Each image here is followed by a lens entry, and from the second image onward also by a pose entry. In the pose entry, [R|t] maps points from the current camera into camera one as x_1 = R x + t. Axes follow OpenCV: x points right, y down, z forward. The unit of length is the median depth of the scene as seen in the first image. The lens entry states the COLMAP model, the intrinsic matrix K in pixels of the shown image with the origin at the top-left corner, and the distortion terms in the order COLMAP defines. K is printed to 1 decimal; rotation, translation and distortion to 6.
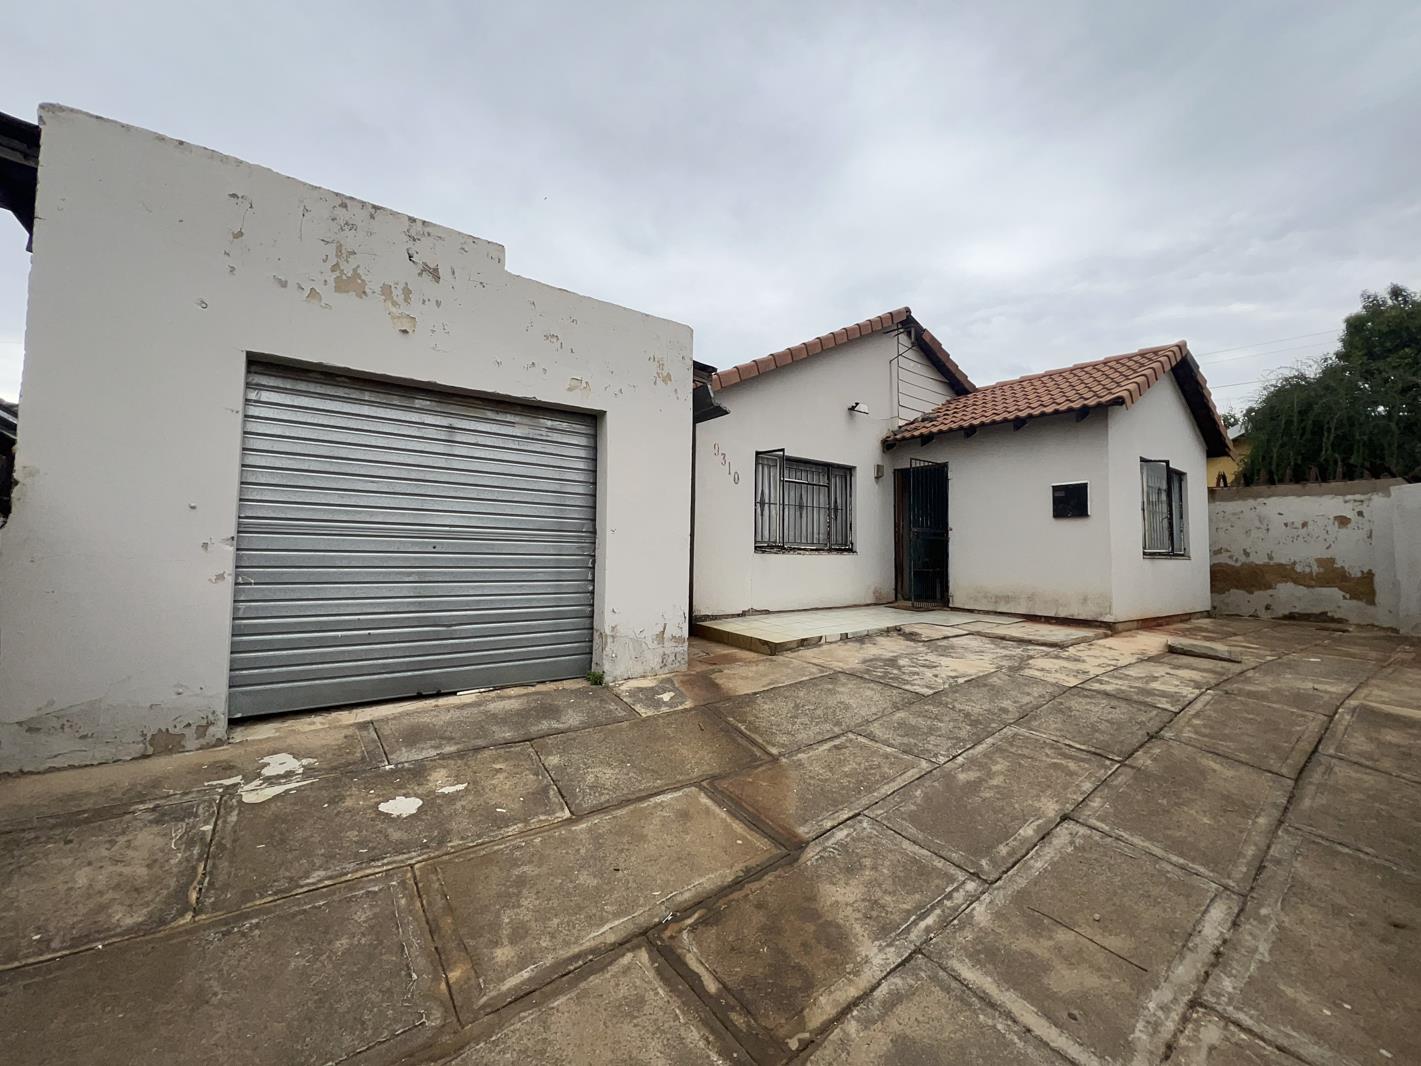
lens RADIAL K [[580.7, 0, 711.4], [0, 580.7, 526.2], [0, 0, 1]] dist [-0.000868, -0.000160]
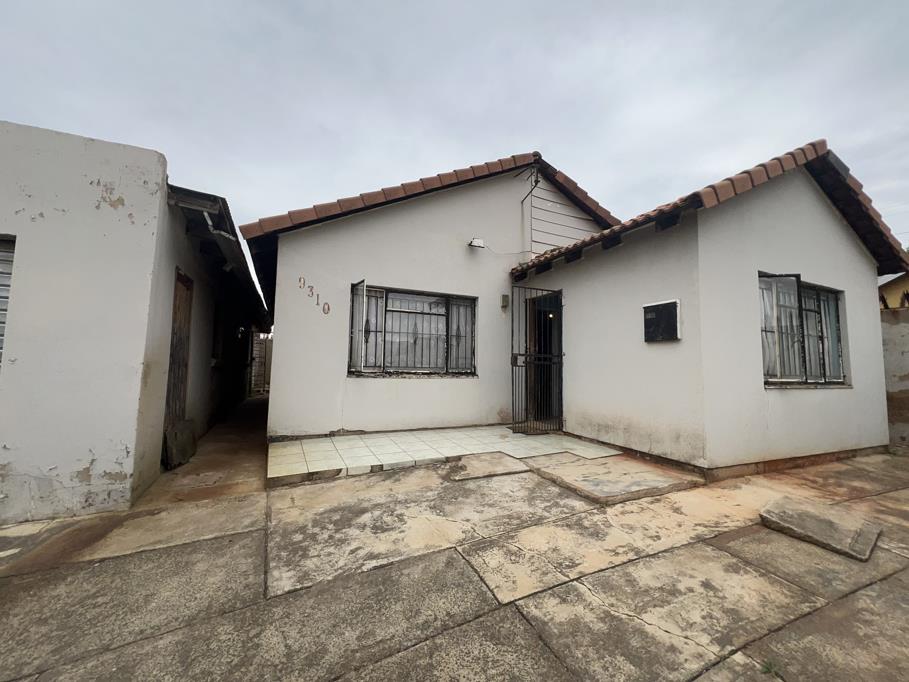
lens RADIAL K [[371.5, 0, 455.0], [0, 371.5, 336.6], [0, 0, 1]] dist [-0.000868, -0.000160]
pose [[0.975218, -0.011978, -0.220920, 0.382320], [0.004350, 0.999378, -0.034984, -0.003979], [0.221202, 0.033156, 0.974664, 0.330963]]
